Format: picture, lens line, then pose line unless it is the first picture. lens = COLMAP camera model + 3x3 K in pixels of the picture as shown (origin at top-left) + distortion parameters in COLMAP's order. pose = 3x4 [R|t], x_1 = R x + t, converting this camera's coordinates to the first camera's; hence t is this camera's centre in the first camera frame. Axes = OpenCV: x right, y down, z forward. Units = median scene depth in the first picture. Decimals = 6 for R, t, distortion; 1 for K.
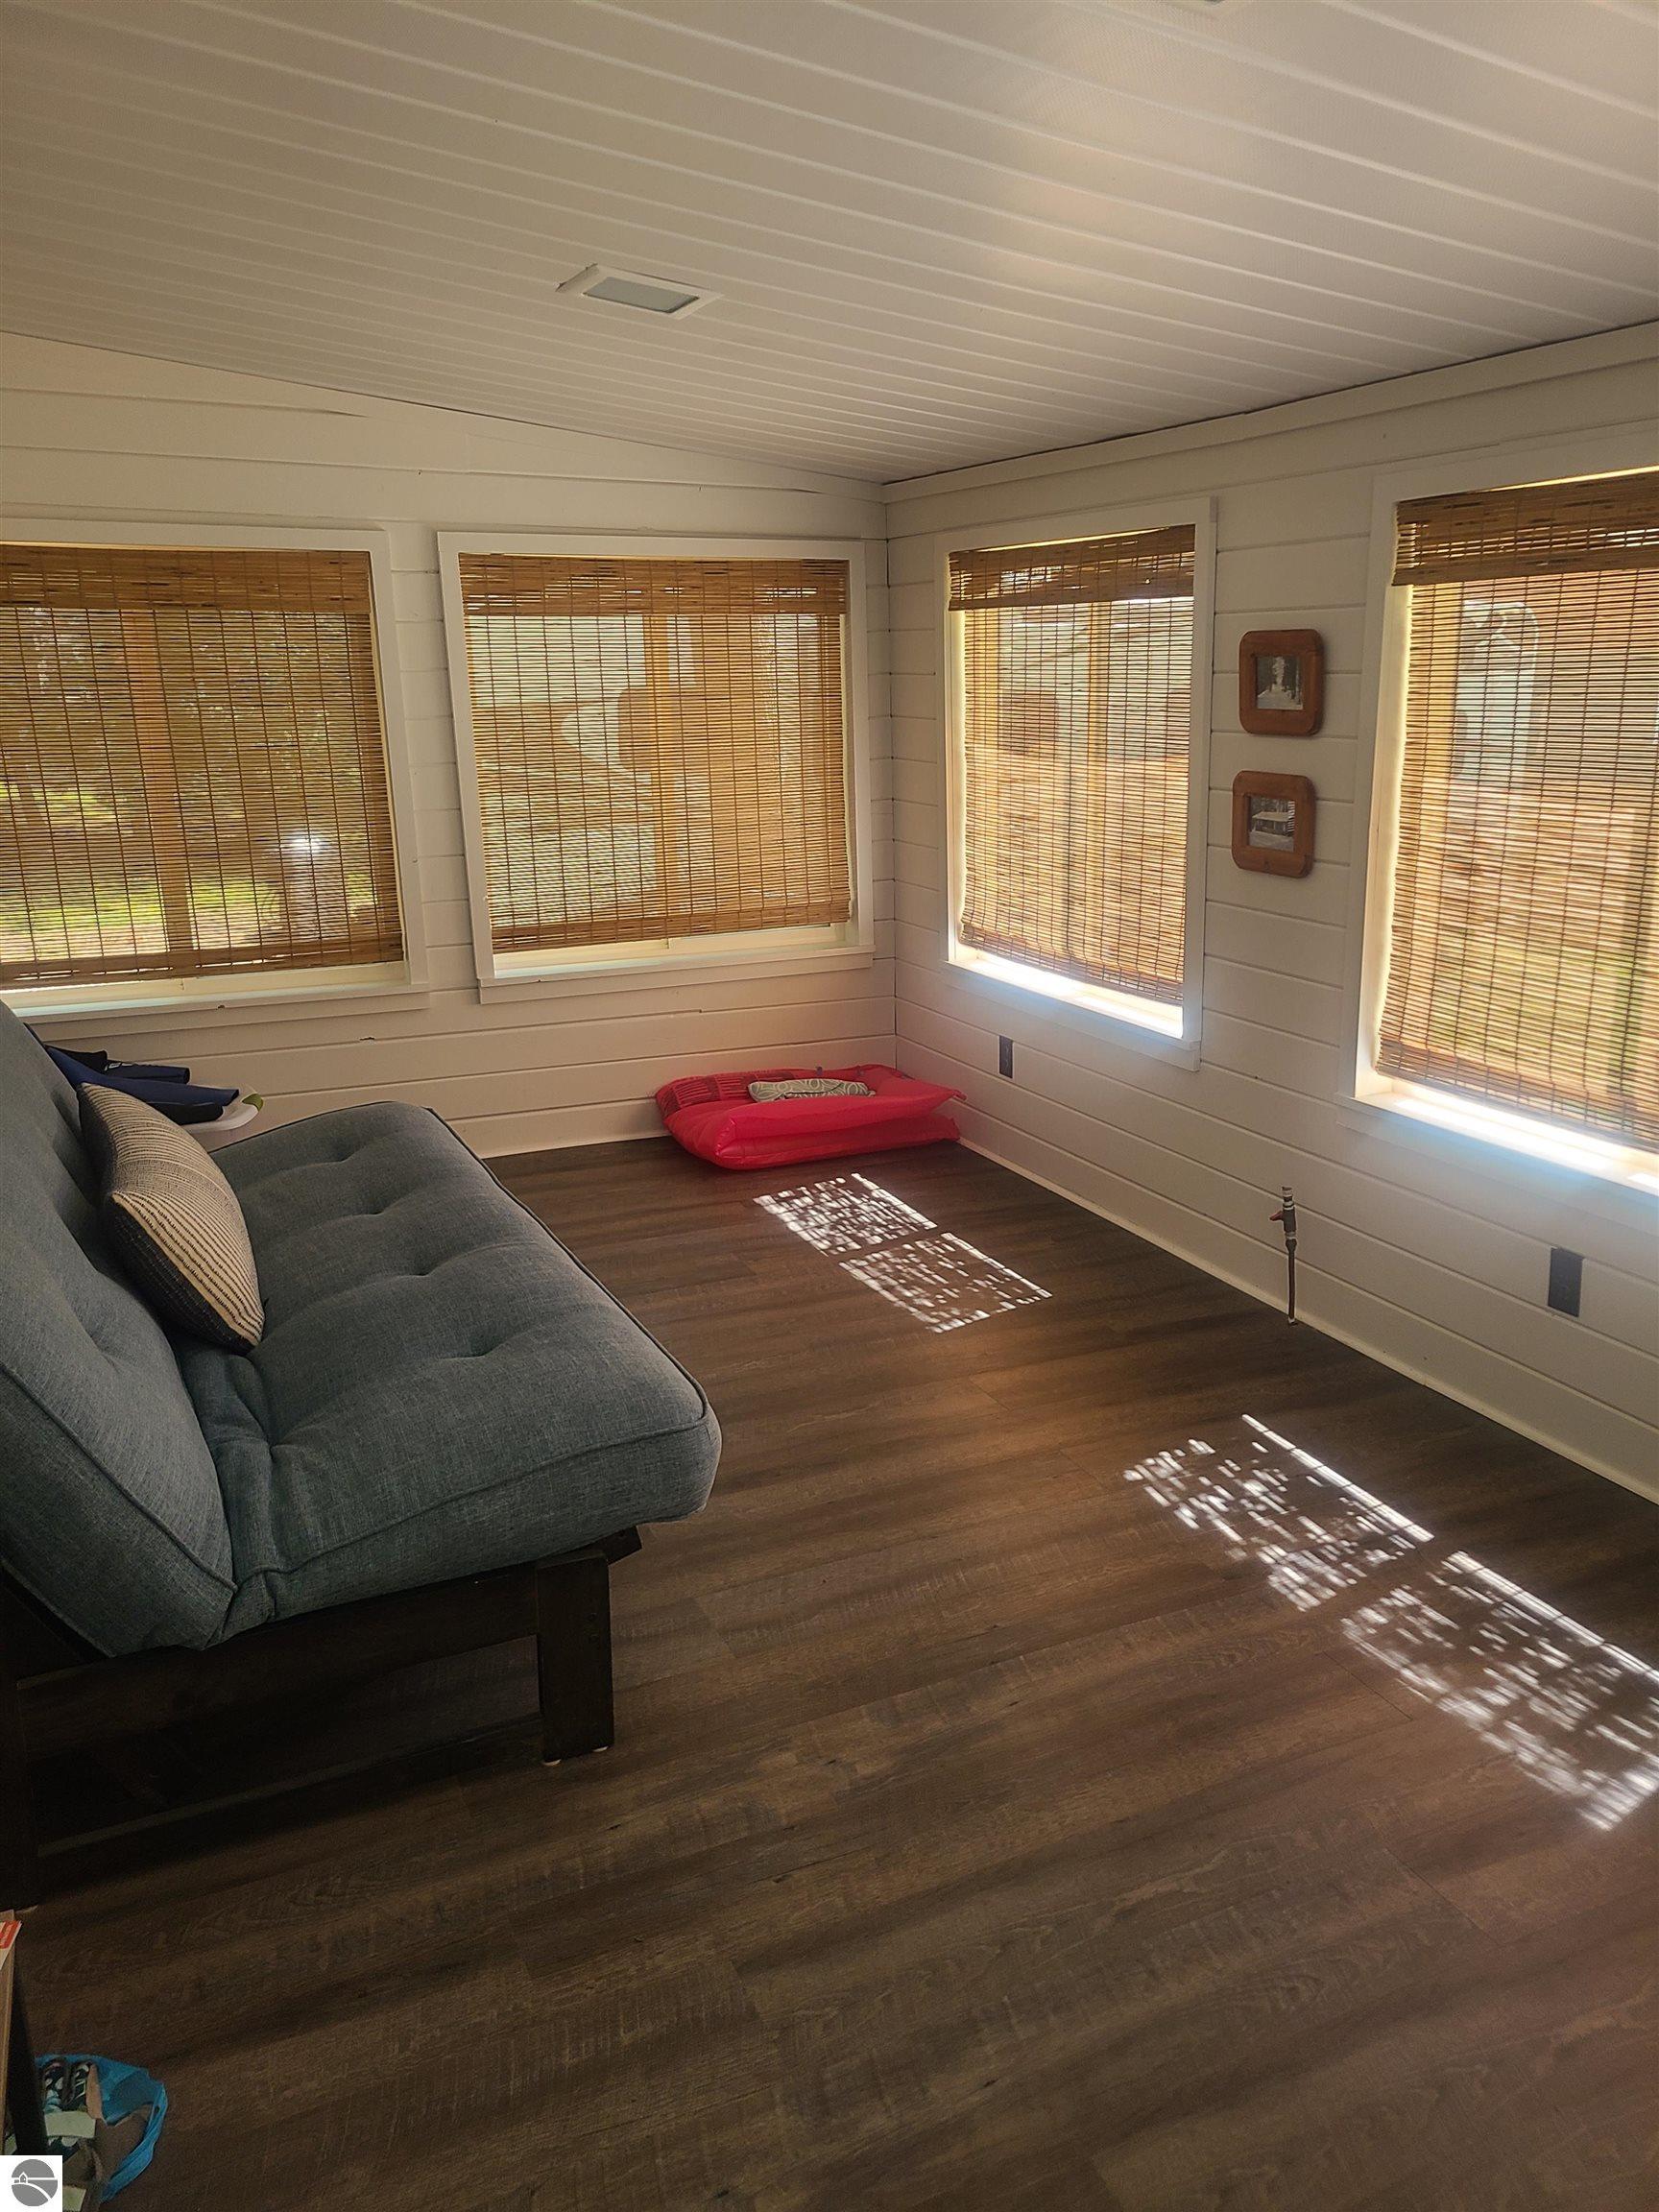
lens RADIAL K [[1658.5, 0, 851.2], [0, 1658.5, 1106.3], [0, 0, 1]] dist [0.047684, -0.034709]
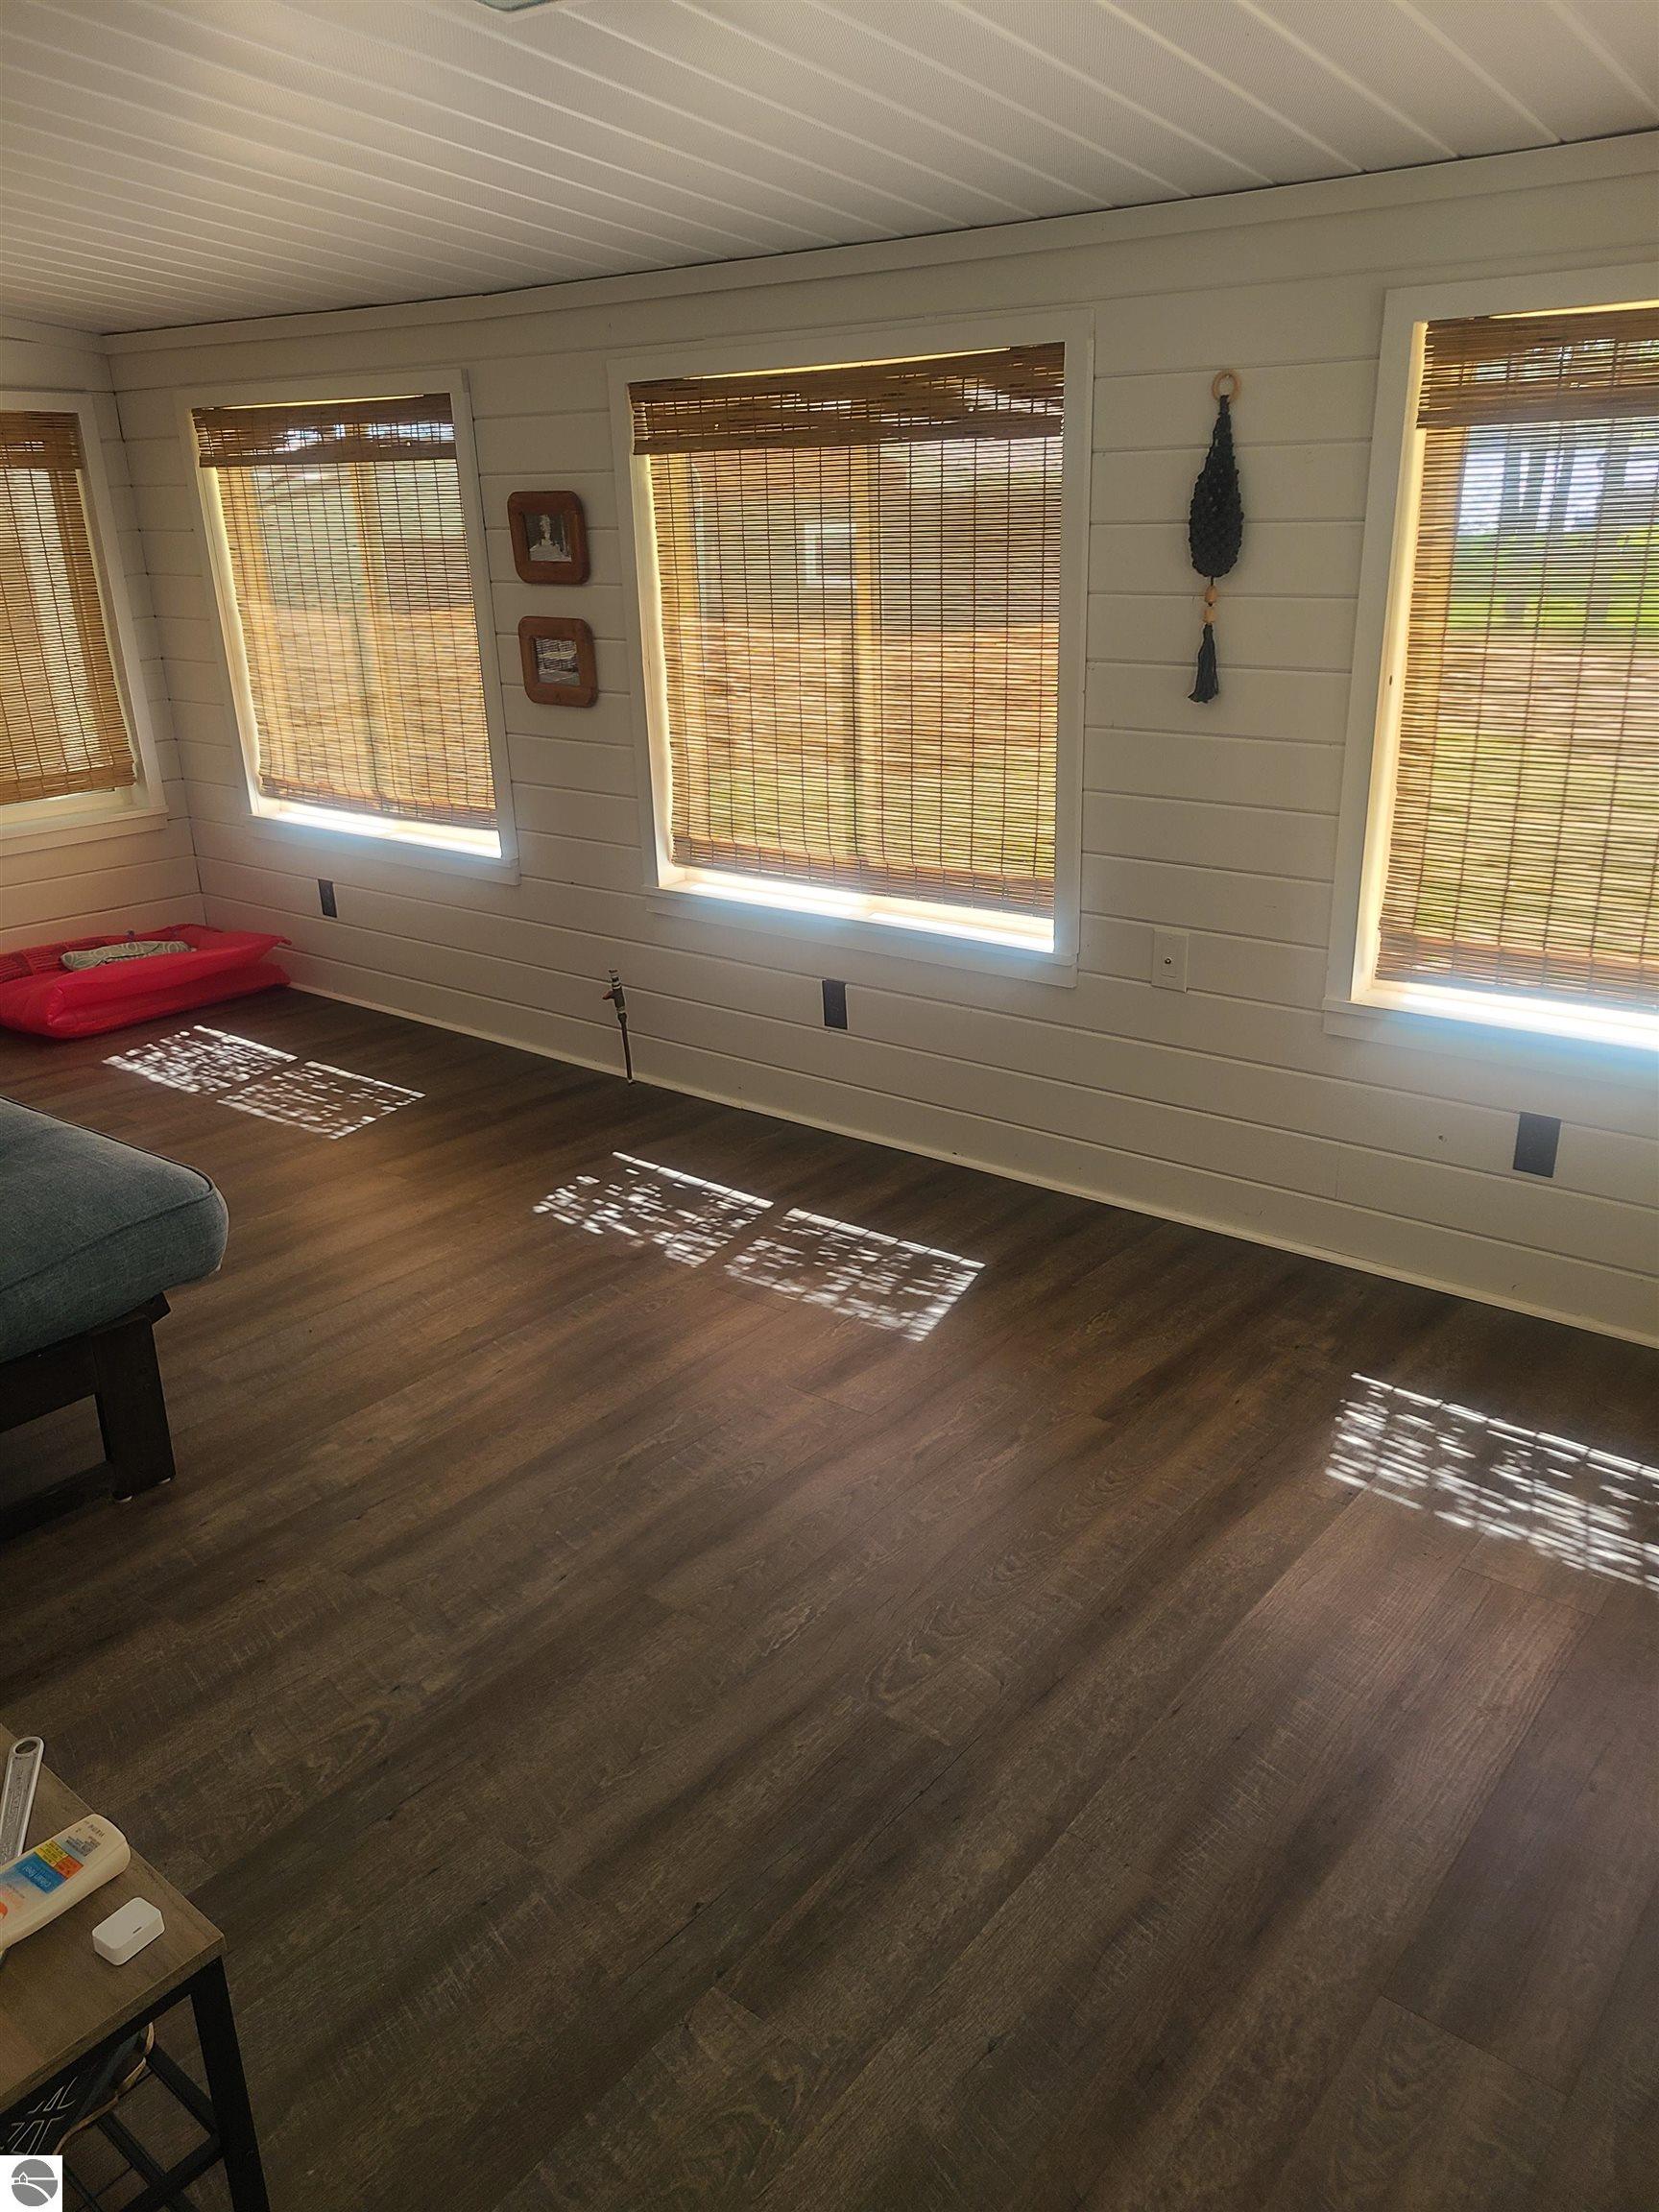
lens RADIAL K [[1658.5, 0, 821.1], [0, 1658.5, 1112.2], [0, 0, 1]] dist [0.047684, -0.034709]
pose [[0.899692, -0.159611, 0.406299, -0.120634], [0.124128, 0.985876, 0.112429, 0.037928], [-0.418505, -0.050718, 0.906797, -0.174764]]
